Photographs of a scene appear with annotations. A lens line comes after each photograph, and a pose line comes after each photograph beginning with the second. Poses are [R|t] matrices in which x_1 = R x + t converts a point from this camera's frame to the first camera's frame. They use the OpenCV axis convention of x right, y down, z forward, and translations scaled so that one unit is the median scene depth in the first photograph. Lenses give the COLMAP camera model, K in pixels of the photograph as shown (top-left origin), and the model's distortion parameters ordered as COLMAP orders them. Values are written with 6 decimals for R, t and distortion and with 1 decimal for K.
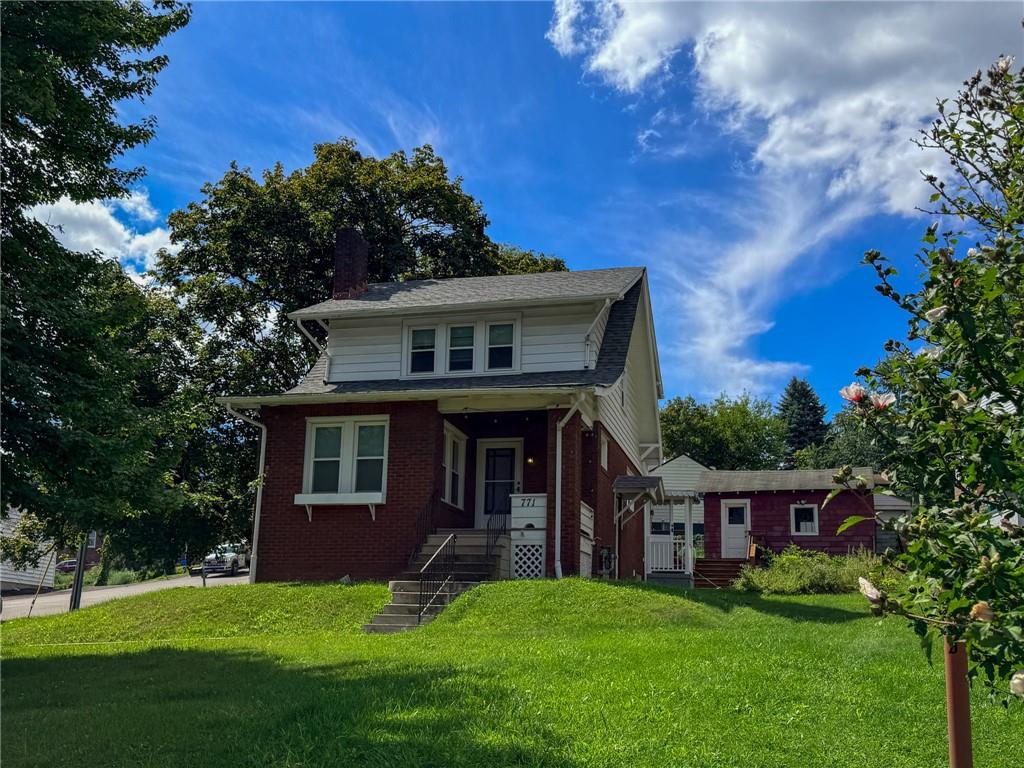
lens RADIAL K [[979.7, 0, 512.0], [0, 979.7, 384.0], [0, 0, 1]] dist [0.107948, -0.001778]
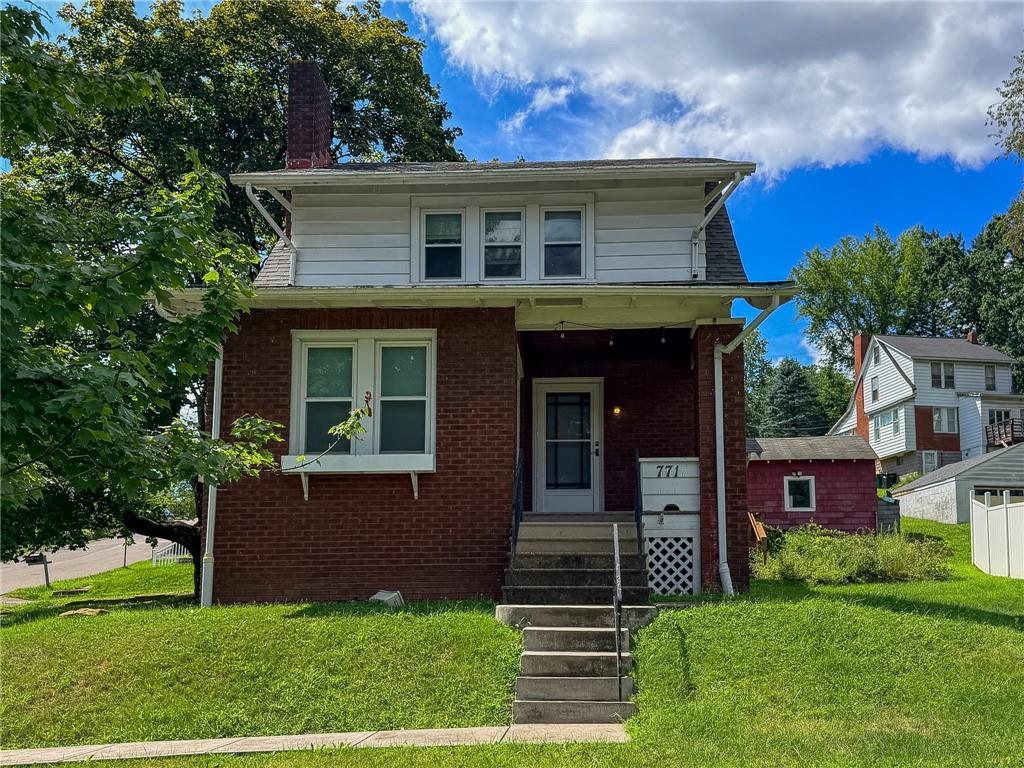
lens RADIAL K [[925.0, 0, 512.7], [0, 925.0, 429.5], [0, 0, 1]] dist [0.166005, -0.297797]
pose [[0.980022, 0.013372, 0.198437, -0.191557], [-0.027227, 0.997364, 0.067260, 0.053239], [-0.197014, -0.071319, 0.977803, 0.410997]]
